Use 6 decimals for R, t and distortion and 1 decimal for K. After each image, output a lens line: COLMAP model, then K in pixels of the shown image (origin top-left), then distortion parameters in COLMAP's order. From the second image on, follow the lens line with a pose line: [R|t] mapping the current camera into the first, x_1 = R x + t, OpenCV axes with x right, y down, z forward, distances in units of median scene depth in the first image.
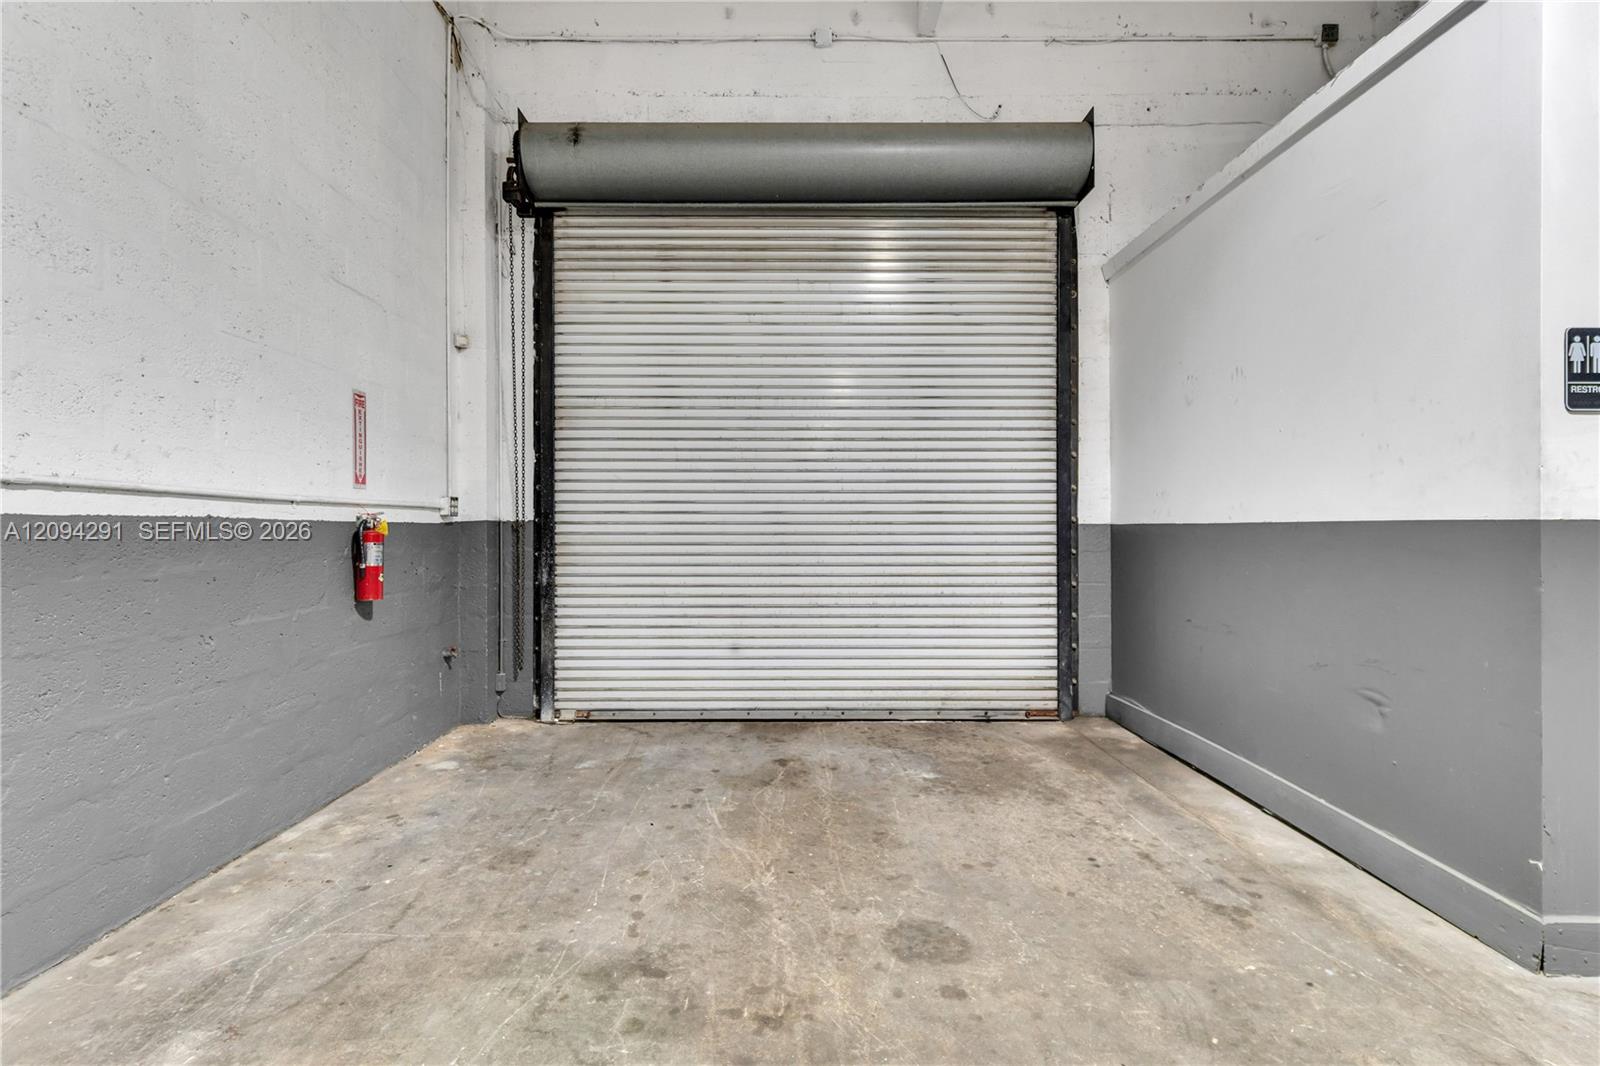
lens RADIAL K [[705.4, 0, 772.4], [0, 705.4, 534.1], [0, 0, 1]] dist [0.002880, 0.000561]
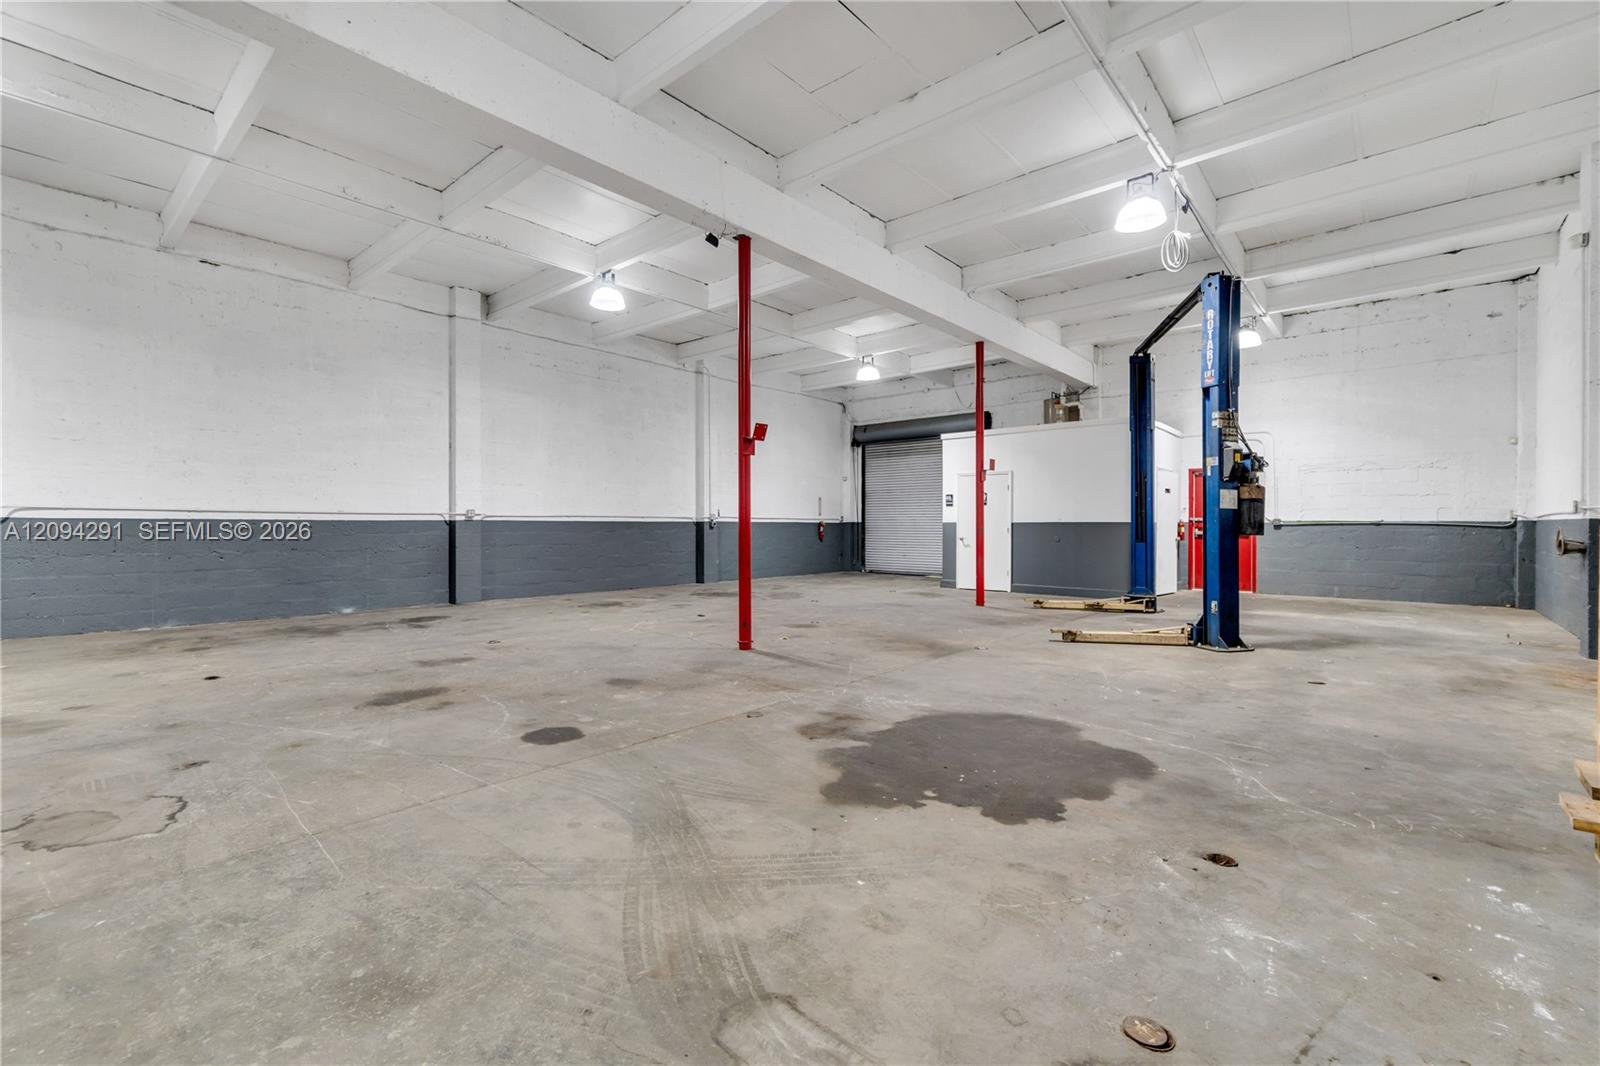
lens RADIAL K [[692.8, 0, 787.4], [0, 692.8, 521.3], [0, 0, 1]] dist [0.001647, 0.000251]
pose [[0.747179, -0.003756, -0.664613, 1.970112], [-0.001347, 0.999973, -0.007166, 0.004691], [0.664622, 0.006249, 0.747154, -2.217886]]
